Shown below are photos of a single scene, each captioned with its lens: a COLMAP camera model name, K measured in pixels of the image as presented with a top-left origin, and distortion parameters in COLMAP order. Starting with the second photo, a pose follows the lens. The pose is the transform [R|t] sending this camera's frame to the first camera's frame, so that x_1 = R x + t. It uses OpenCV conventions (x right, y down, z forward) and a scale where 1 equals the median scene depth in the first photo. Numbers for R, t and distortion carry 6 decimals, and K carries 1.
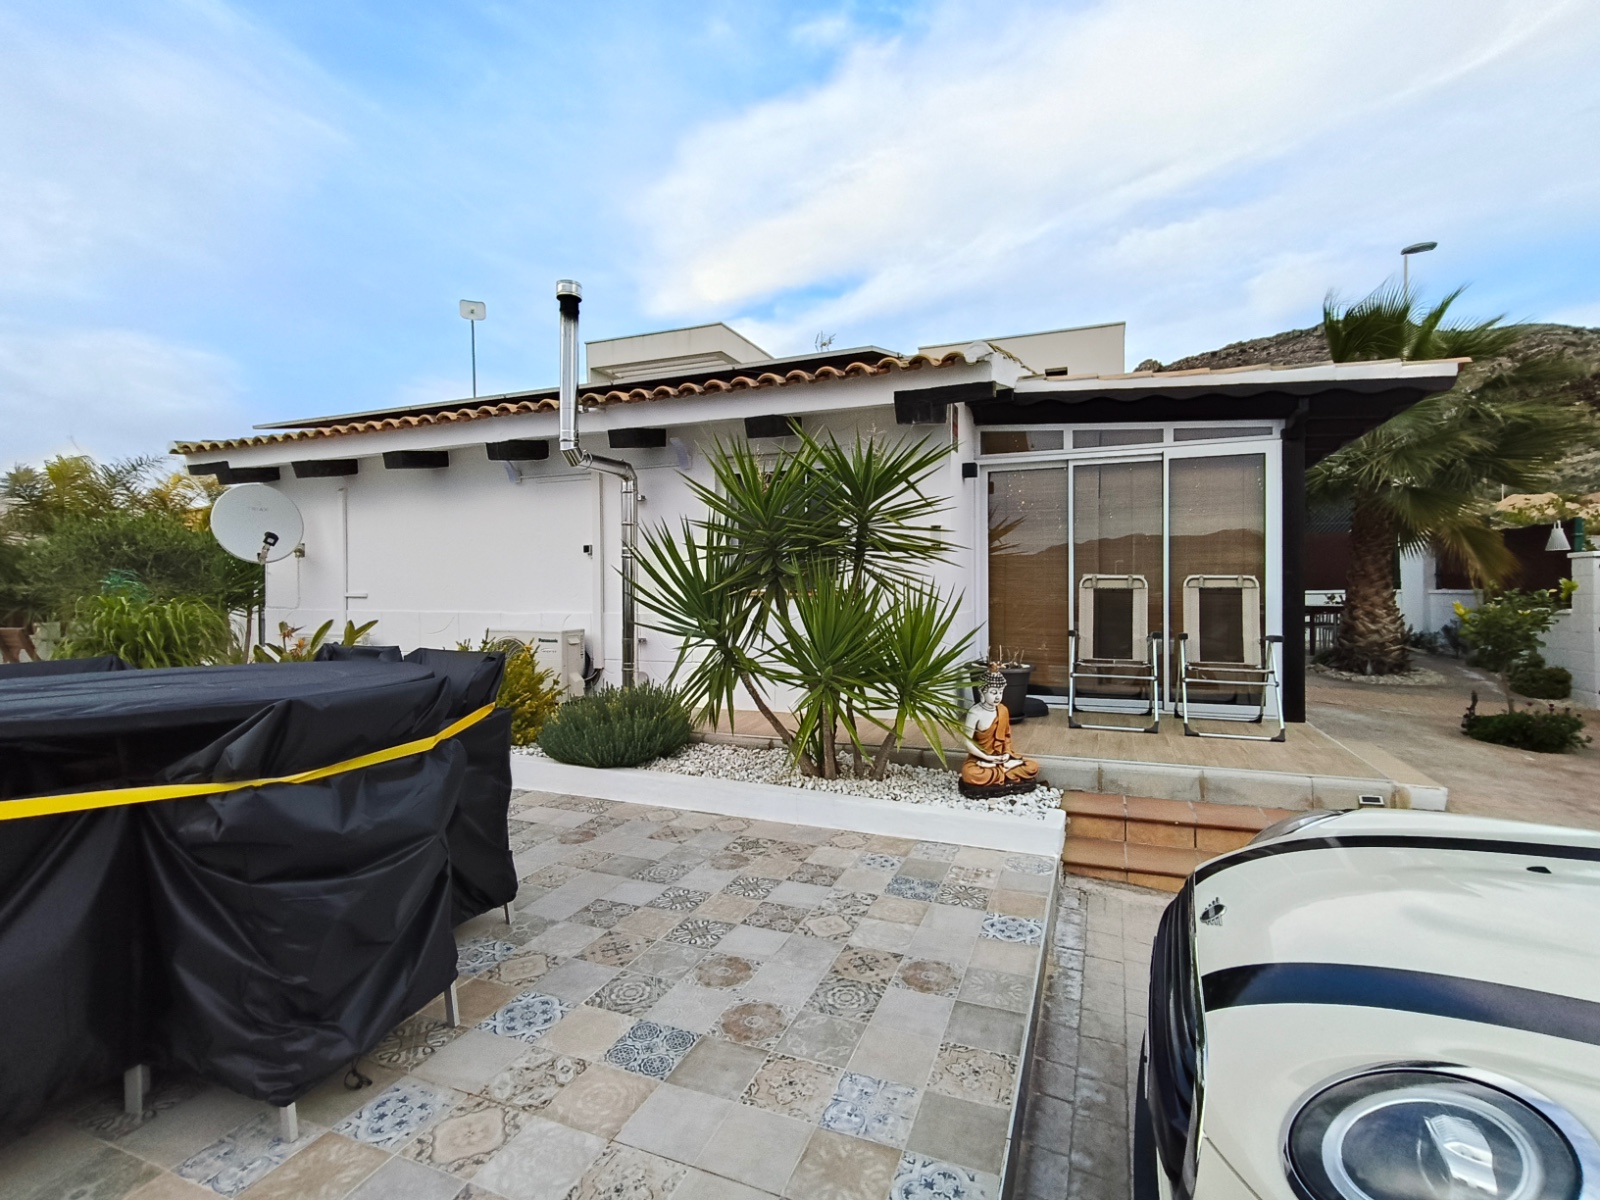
lens RADIAL K [[740.2, 0, 804.8], [0, 740.2, 597.0], [0, 0, 1]] dist [0.001338, 0.000682]
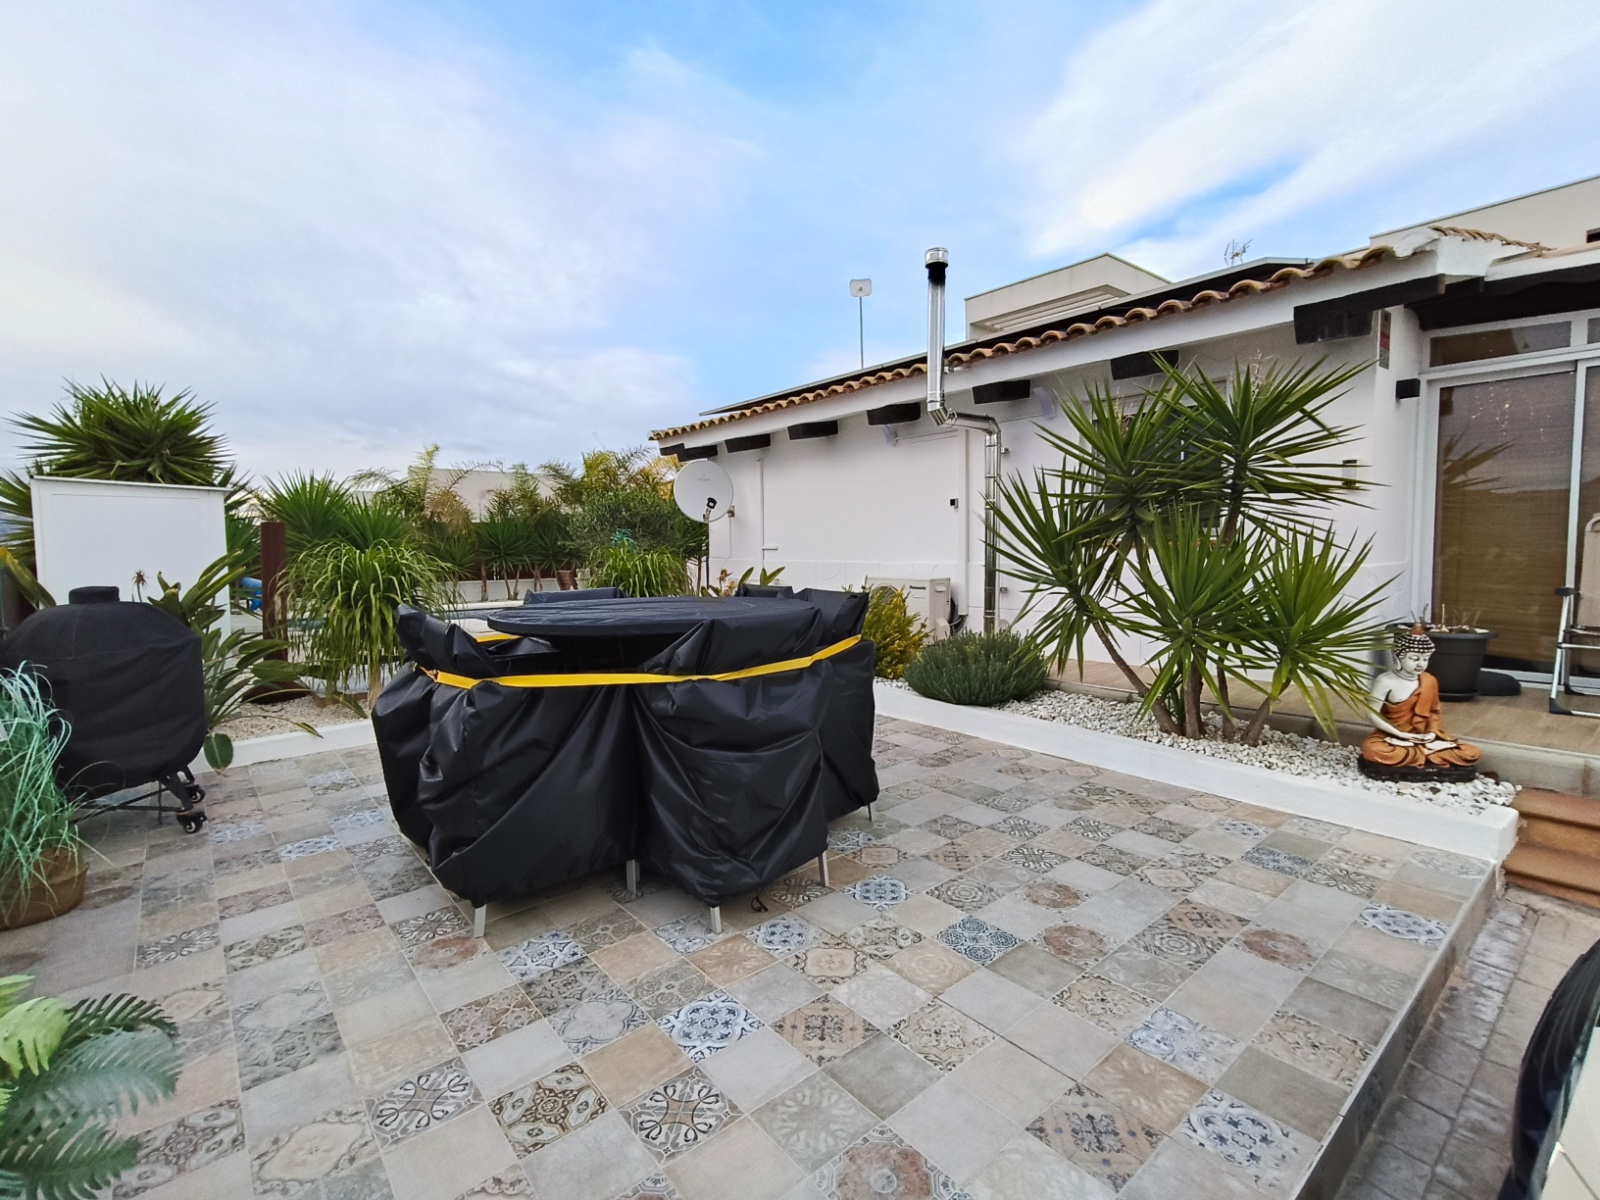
lens RADIAL K [[743.4, 0, 810.4], [0, 743.4, 589.0], [0, 0, 1]] dist [0.000088, 0.000694]
pose [[0.877970, 0.021556, -0.478230, 0.049840], [0.003209, 0.998698, 0.050907, 0.005666], [0.478705, -0.046229, 0.876758, -0.048747]]
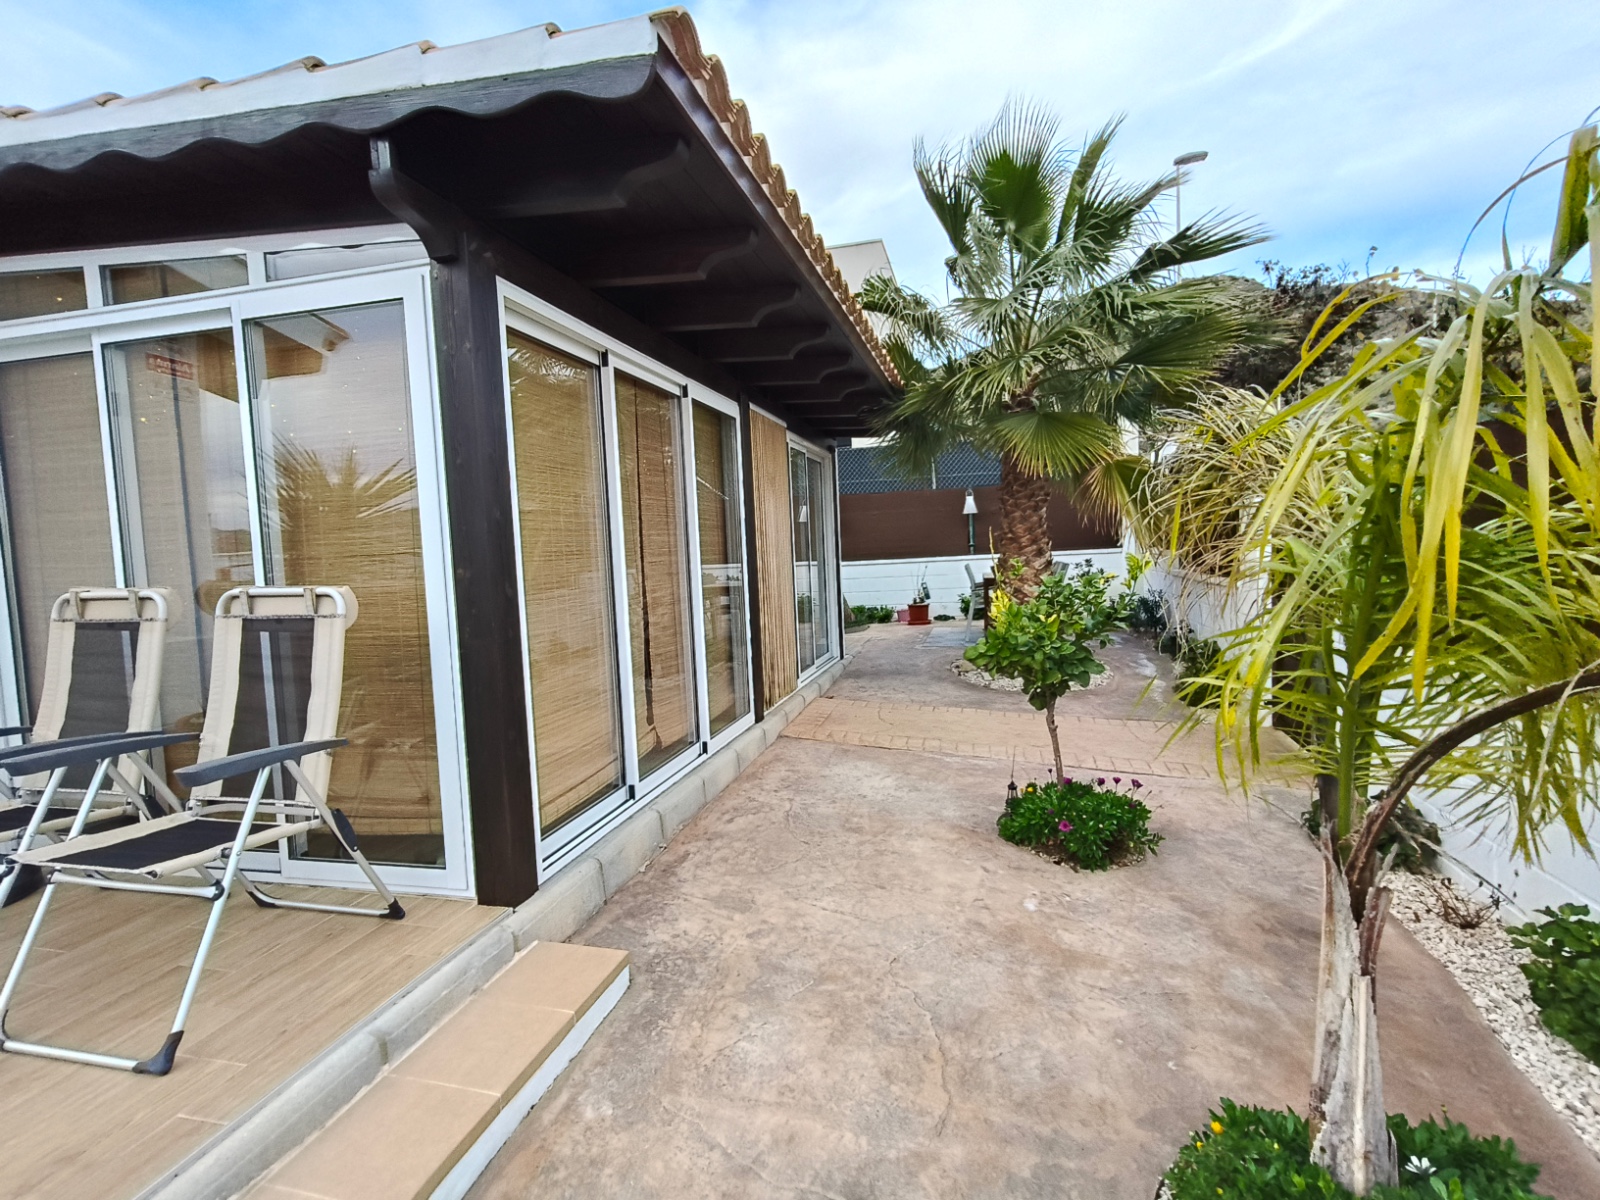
lens RADIAL K [[743.4, 0, 810.4], [0, 743.4, 589.0], [0, 0, 1]] dist [0.000088, 0.000694]
pose [[0.989893, -0.044048, 0.134804, 0.892928], [0.038396, 0.998283, 0.044240, -0.038382], [-0.136521, -0.038616, 0.989884, 0.599714]]
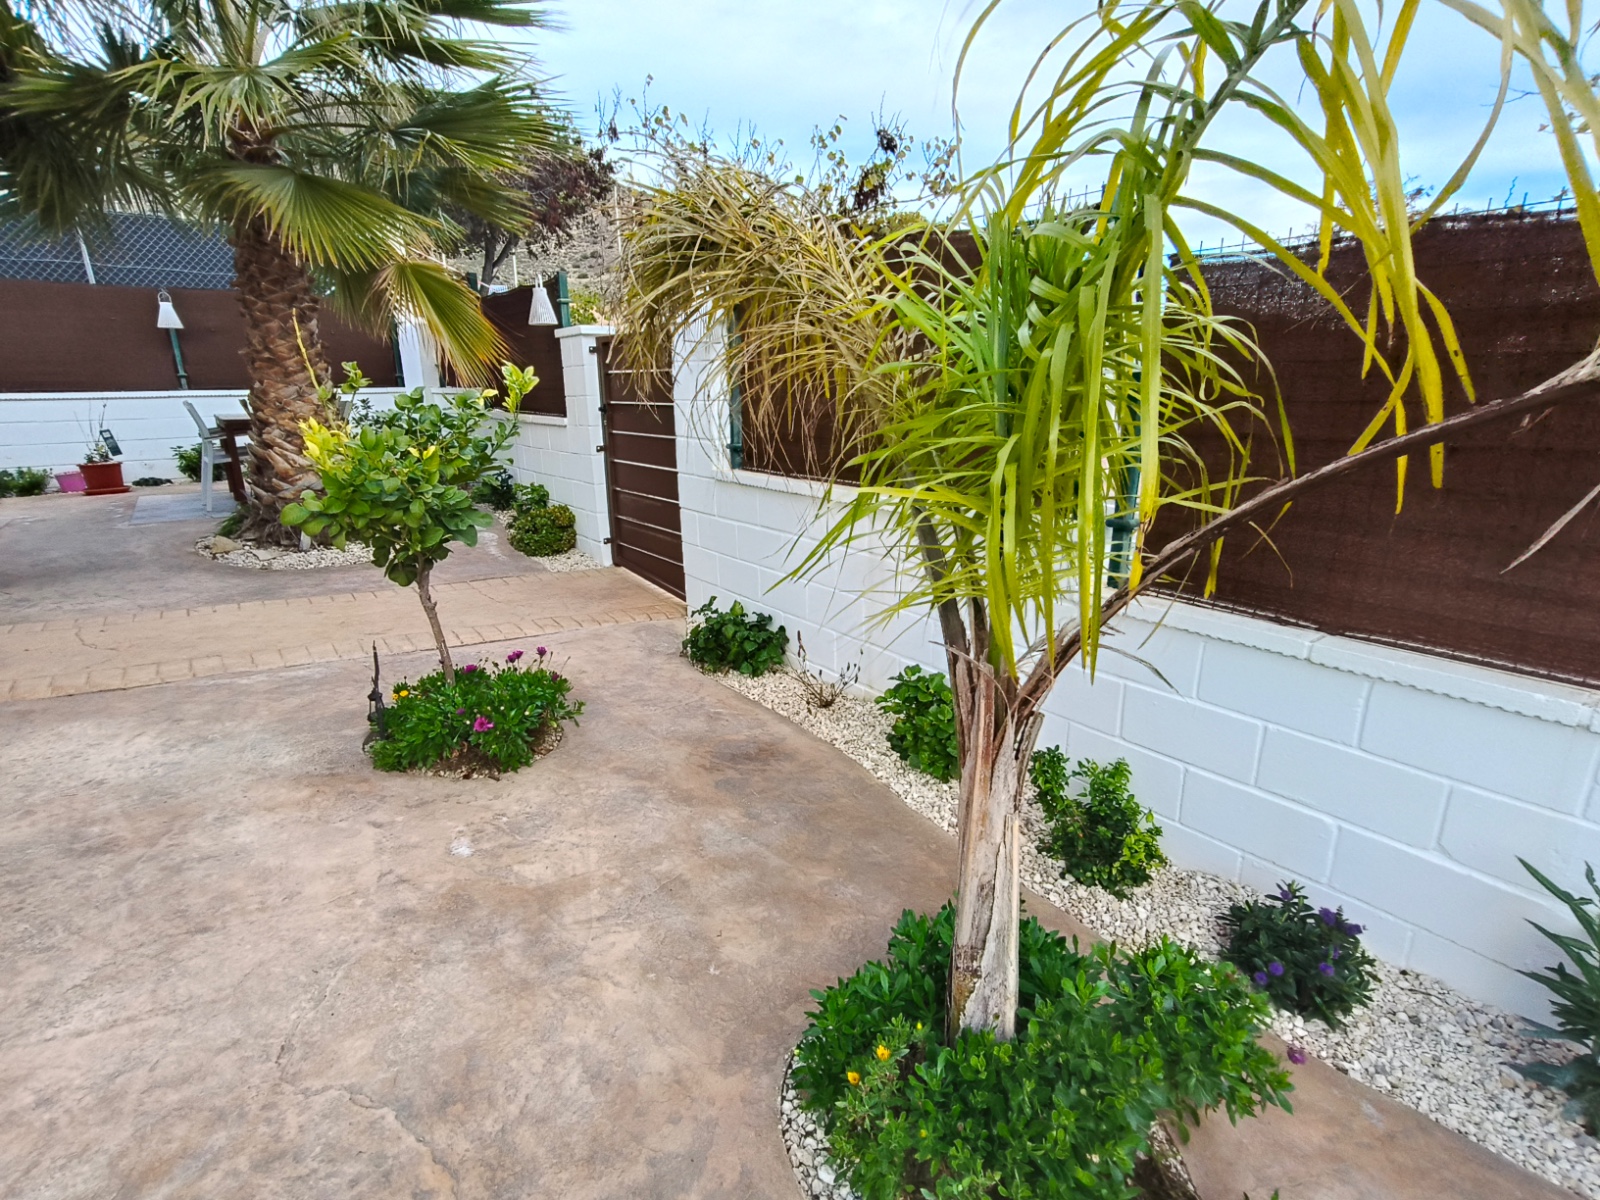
lens RADIAL K [[752.3, 0, 800.5], [0, 752.3, 589.3], [0, 0, 1]] dist [-0.012271, 0.009290]
pose [[0.499698, -0.225161, 0.836424, 0.903291], [0.008619, 0.966869, 0.255127, -0.008895], [-0.866157, -0.120277, 0.485083, 0.789774]]
